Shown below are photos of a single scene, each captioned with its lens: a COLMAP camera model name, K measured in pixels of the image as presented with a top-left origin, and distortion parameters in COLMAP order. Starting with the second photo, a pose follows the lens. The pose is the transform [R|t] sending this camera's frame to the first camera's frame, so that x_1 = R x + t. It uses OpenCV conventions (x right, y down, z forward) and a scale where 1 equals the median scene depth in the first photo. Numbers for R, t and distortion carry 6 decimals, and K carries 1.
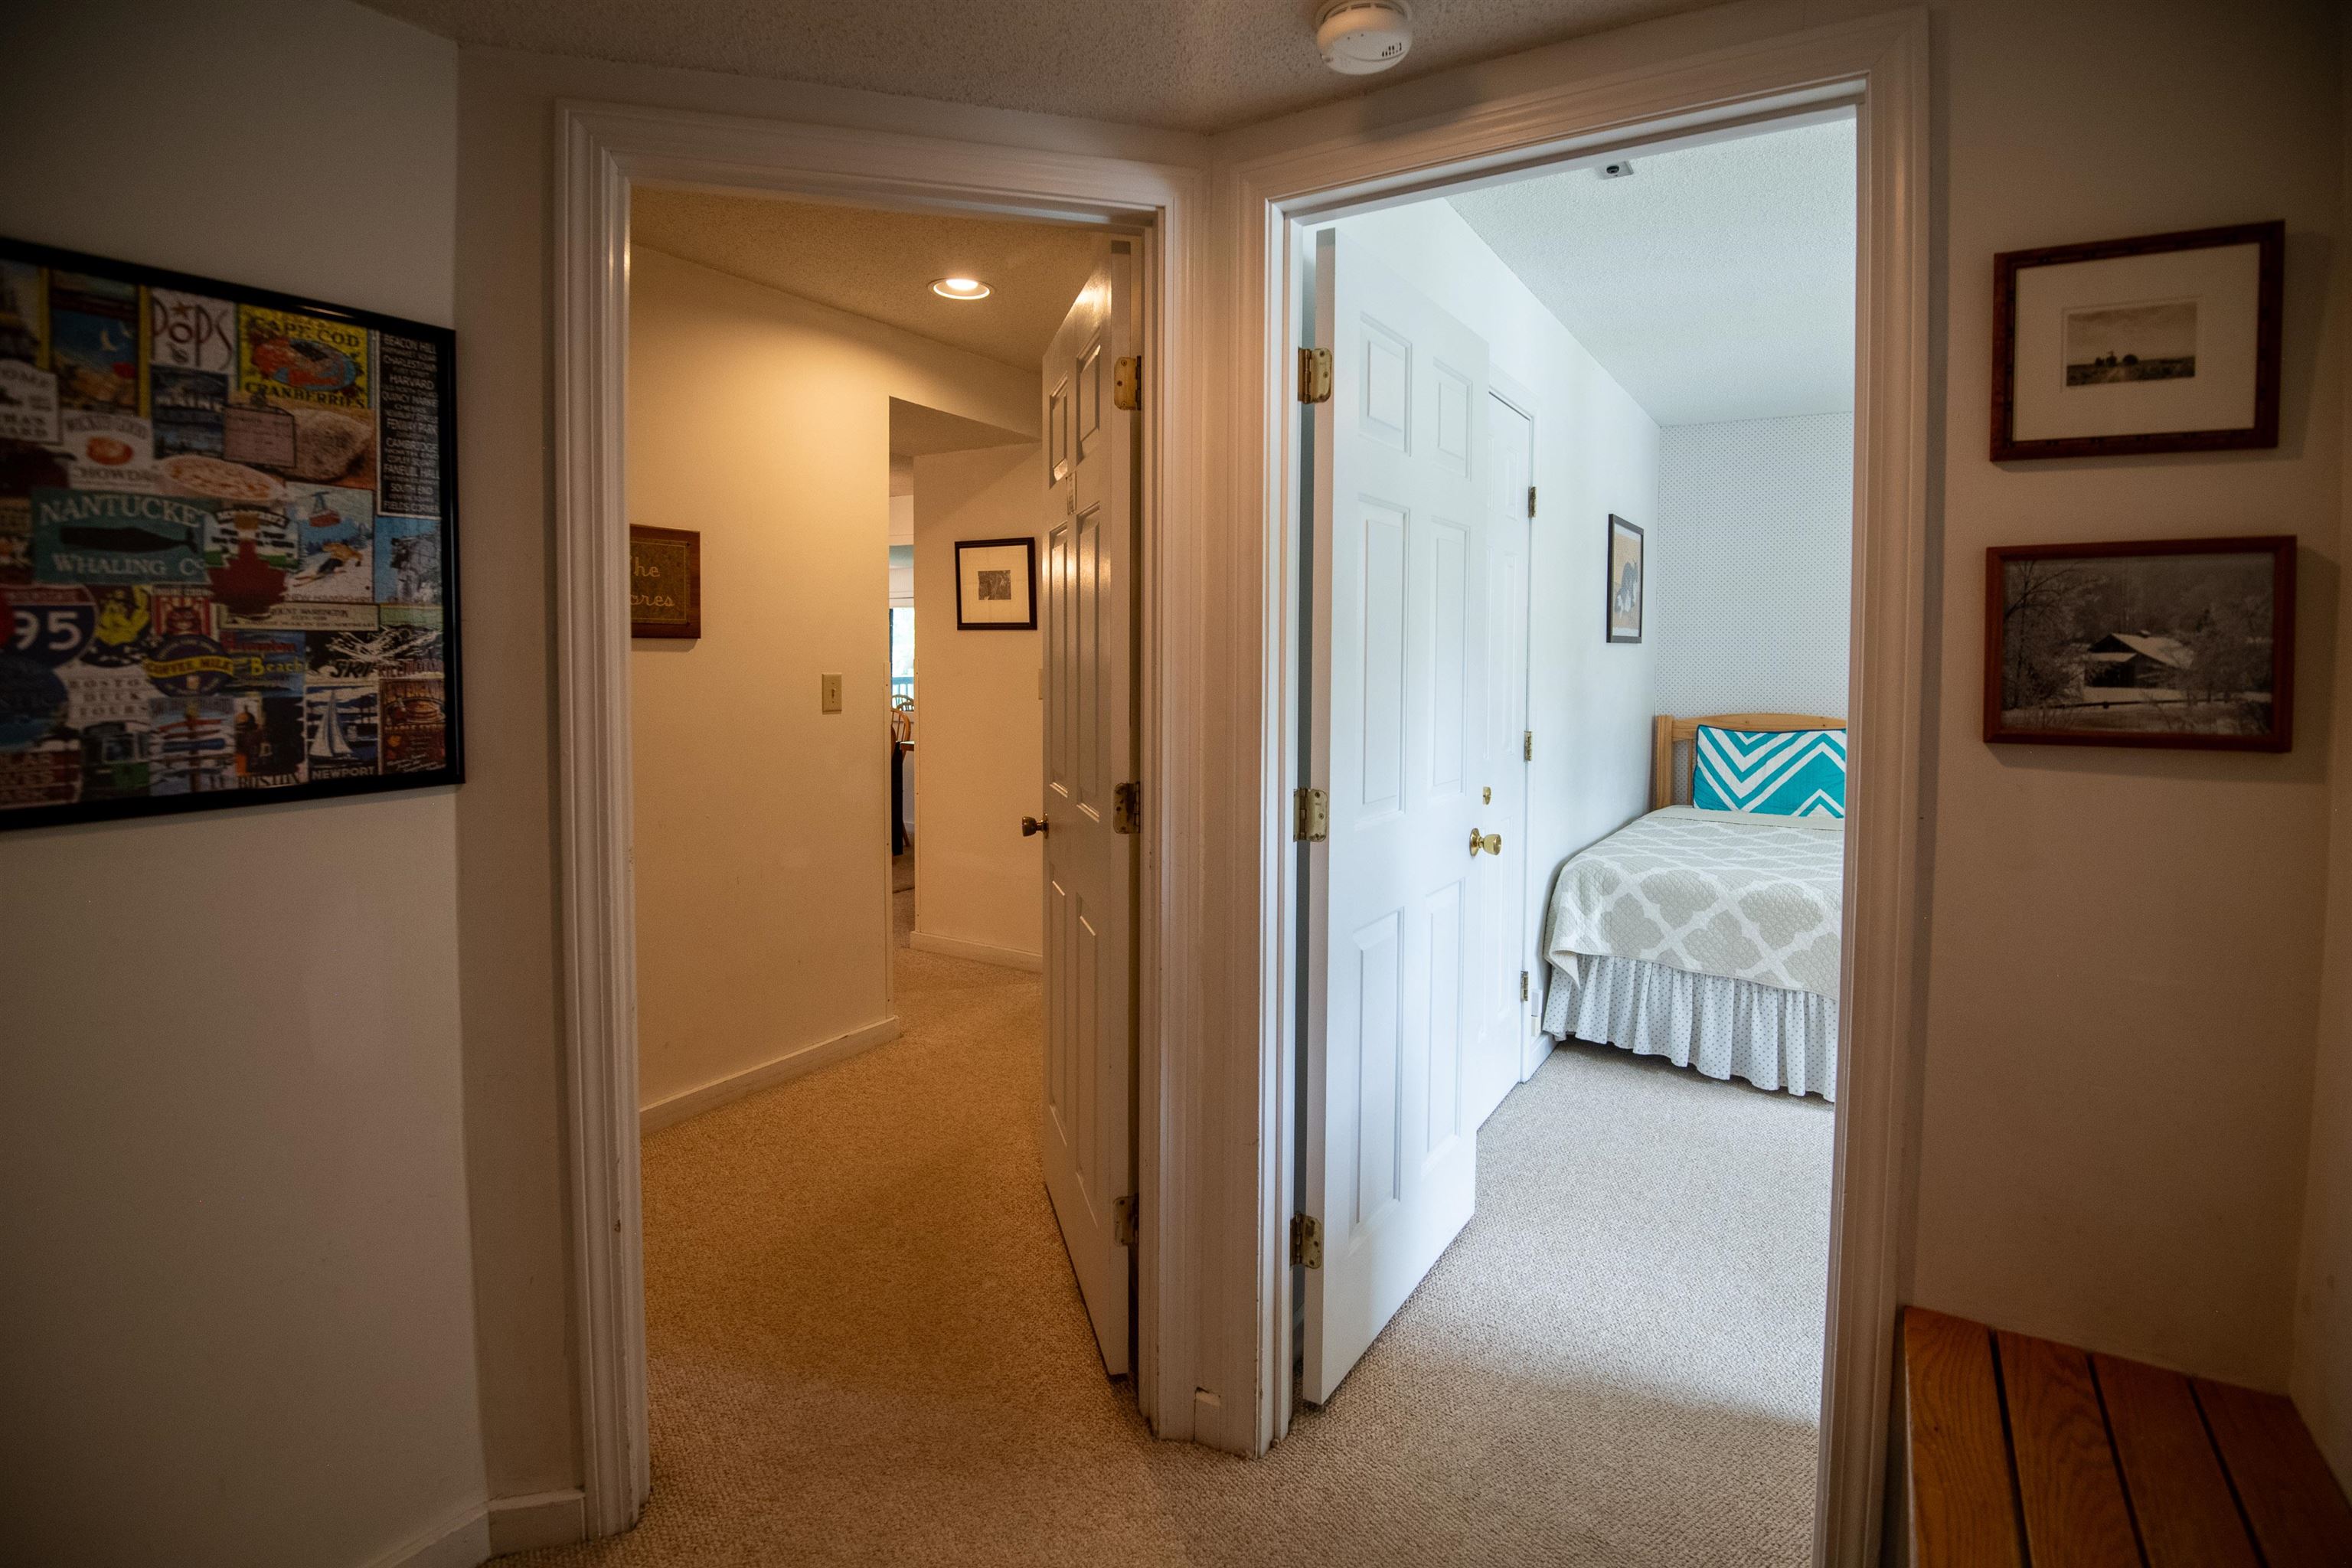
lens RADIAL K [[1124.0, 0, 1165.8], [0, 1124.0, 690.4], [0, 0, 1]] dist [-0.021694, -0.001600]
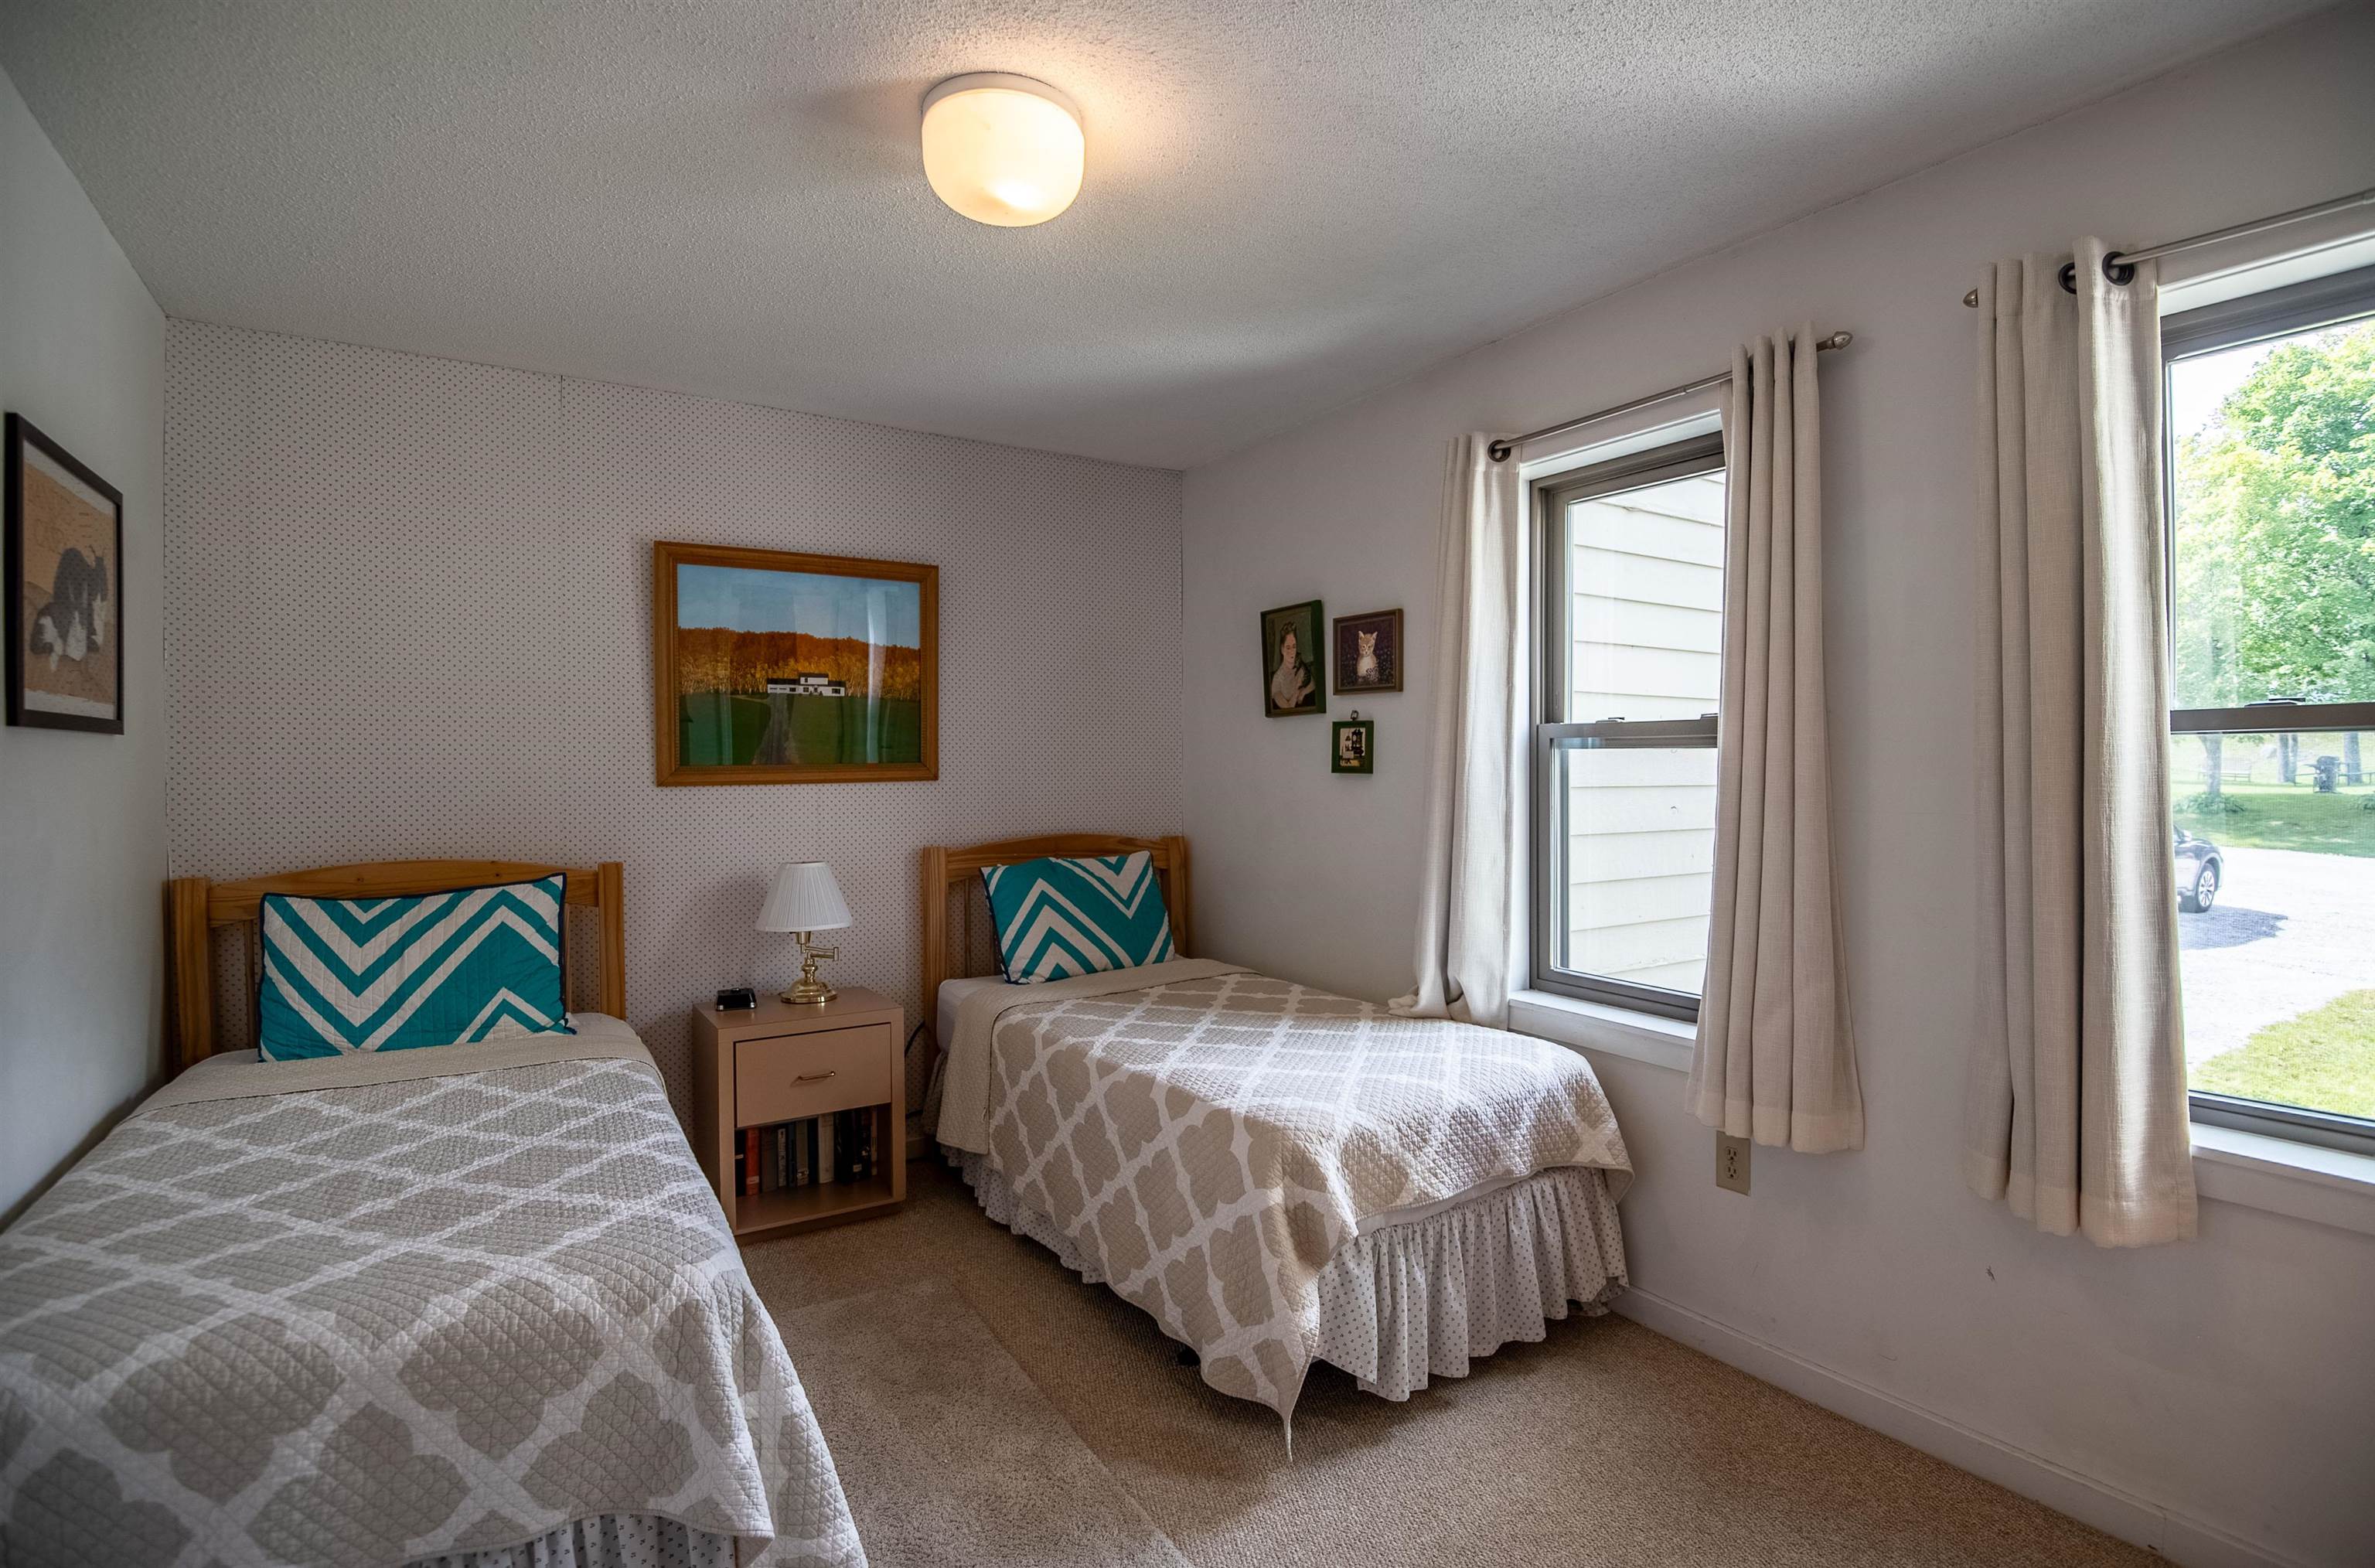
lens RADIAL K [[1181.8, 0, 1195.7], [0, 1181.8, 781.2], [0, 0, 1]] dist [-0.038288, -0.003182]
pose [[0.432215, -0.022508, 0.901490, 0.280230], [0.037056, 0.999287, 0.007184, -0.013181], [-0.901009, 0.030300, 0.432741, 0.576452]]
